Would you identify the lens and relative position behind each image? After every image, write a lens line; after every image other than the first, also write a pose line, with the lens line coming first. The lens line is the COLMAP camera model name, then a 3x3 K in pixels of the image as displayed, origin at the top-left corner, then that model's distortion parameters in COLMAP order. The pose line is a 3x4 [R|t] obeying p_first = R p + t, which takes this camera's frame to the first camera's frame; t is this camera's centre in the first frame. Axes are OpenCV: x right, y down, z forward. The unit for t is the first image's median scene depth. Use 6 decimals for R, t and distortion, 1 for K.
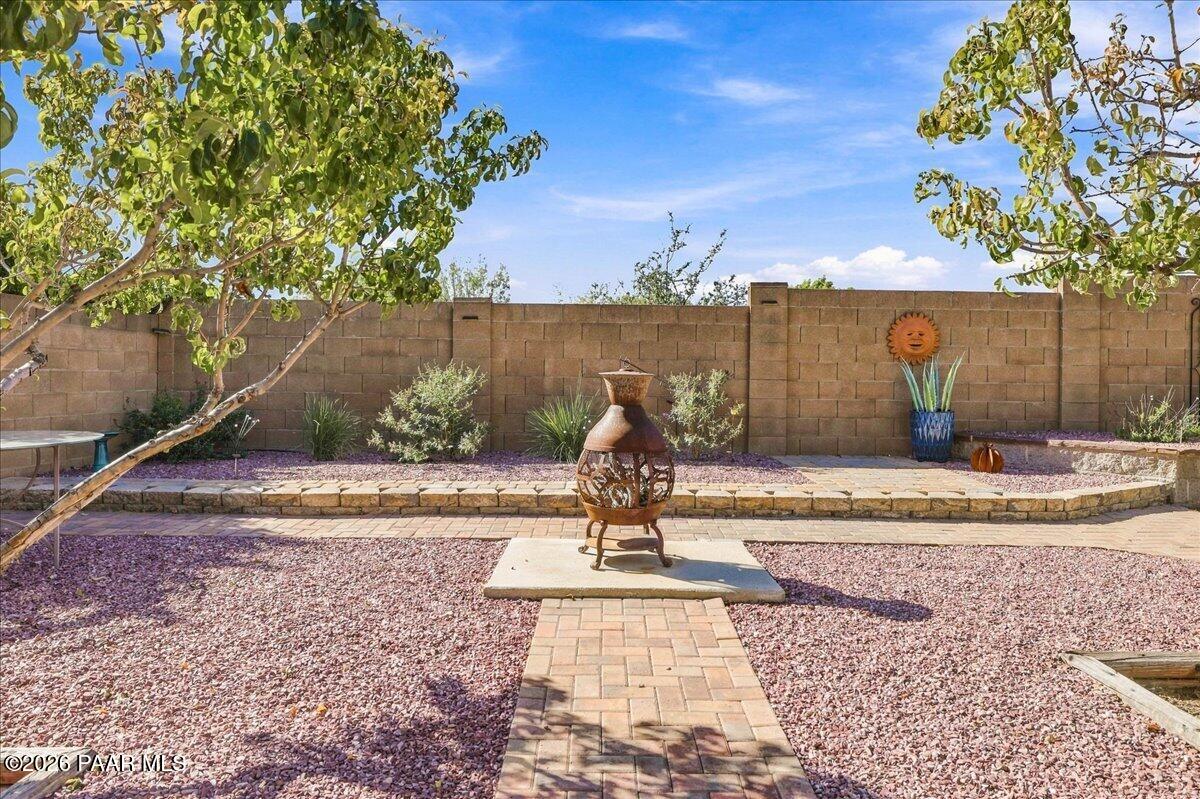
lens RADIAL K [[788.1, 0, 594.4], [0, 788.1, 396.8], [0, 0, 1]] dist [0.005926, 0.001381]
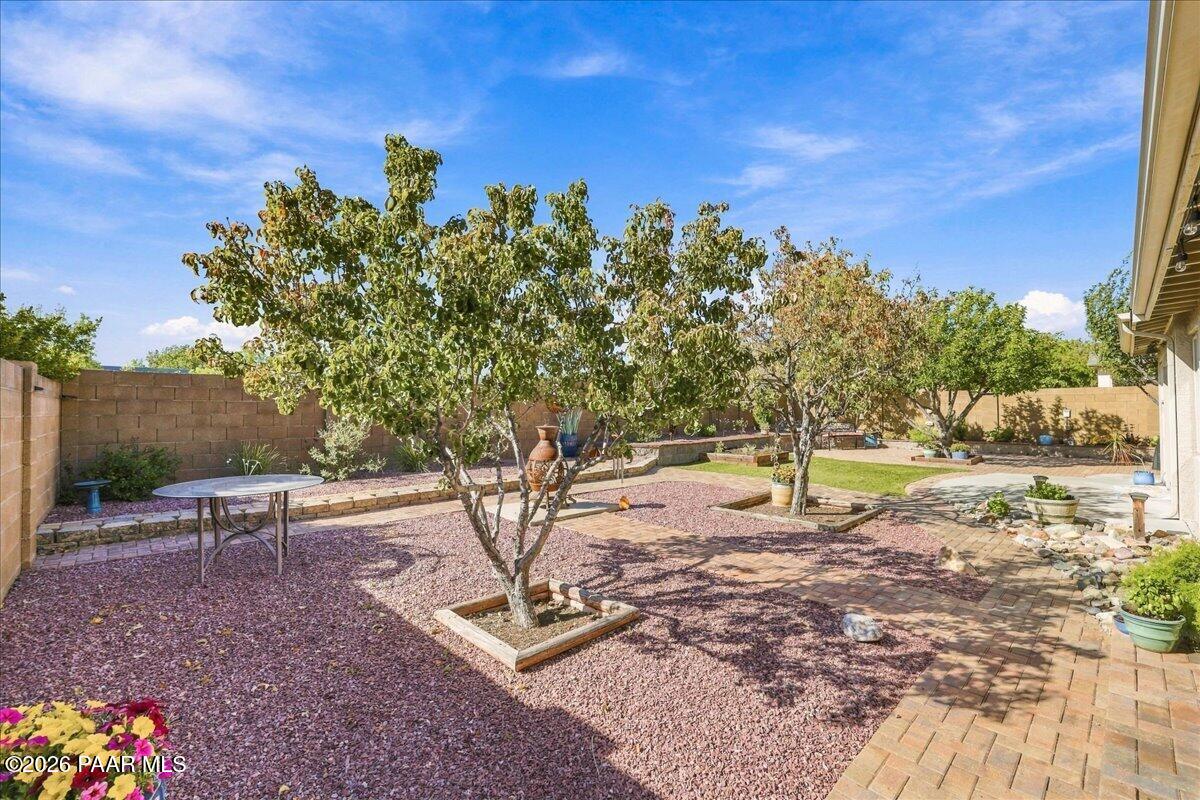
lens RADIAL K [[534.6, 0, 602.3], [0, 534.6, 400.6], [0, 0, 1]] dist [-0.004595, -0.000485]
pose [[0.715616, -0.000507, 0.698494, -1.428835], [0.027290, 0.999257, -0.027234, -0.086358], [-0.697960, 0.038551, 0.715098, -0.367628]]
